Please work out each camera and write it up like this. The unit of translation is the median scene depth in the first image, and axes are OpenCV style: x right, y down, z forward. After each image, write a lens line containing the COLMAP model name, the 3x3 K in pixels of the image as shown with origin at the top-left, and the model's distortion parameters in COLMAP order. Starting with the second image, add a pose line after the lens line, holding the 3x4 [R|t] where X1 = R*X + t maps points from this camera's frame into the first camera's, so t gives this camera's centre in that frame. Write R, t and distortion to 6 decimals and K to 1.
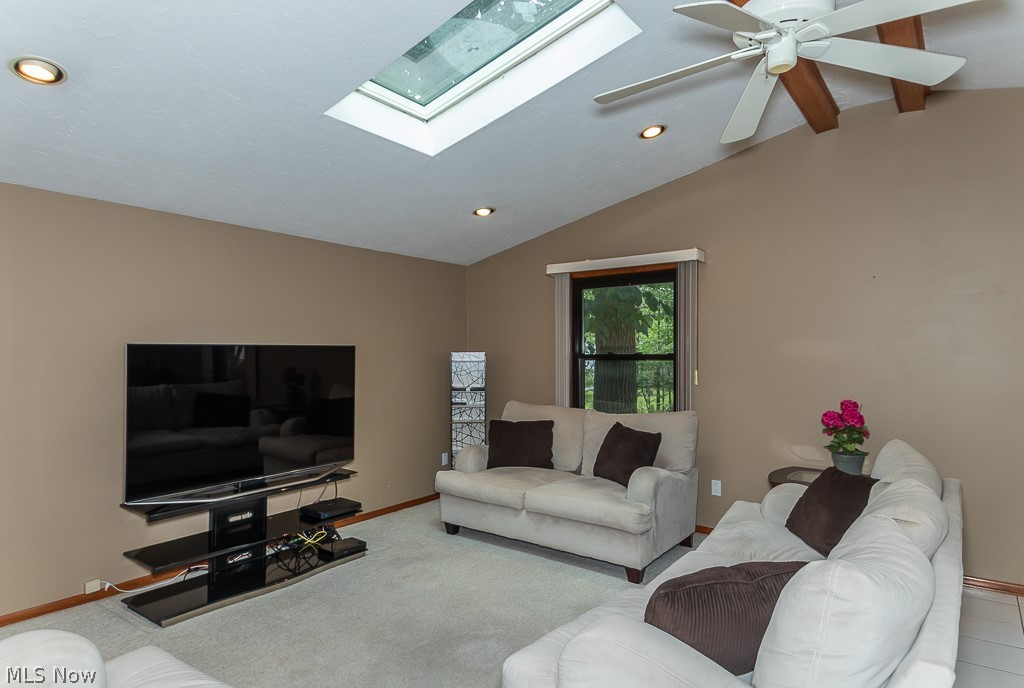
lens RADIAL K [[592.5, 0, 512.1], [0, 592.5, 356.8], [0, 0, 1]] dist [0.048329, -0.000671]
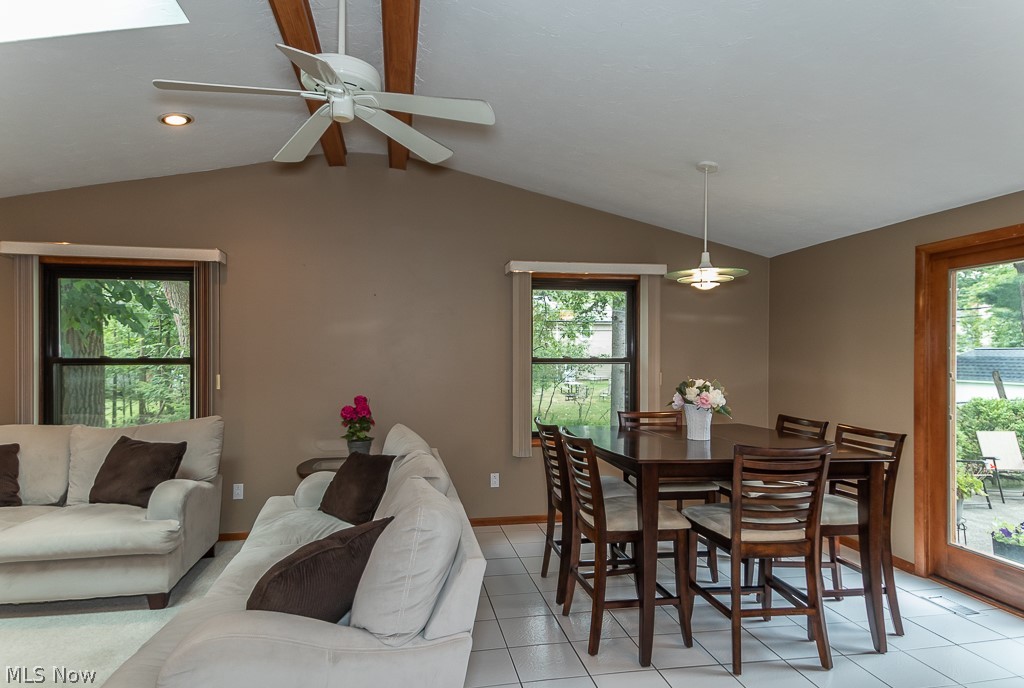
lens RADIAL K [[592.5, 0, 516.8], [0, 592.5, 352.1], [0, 0, 1]] dist [0.048329, -0.000671]
pose [[0.673778, 0.004908, 0.738917, -0.105925], [0.005788, 0.999912, -0.011920, 0.001390], [-0.738911, 0.012308, 0.673691, -0.028462]]
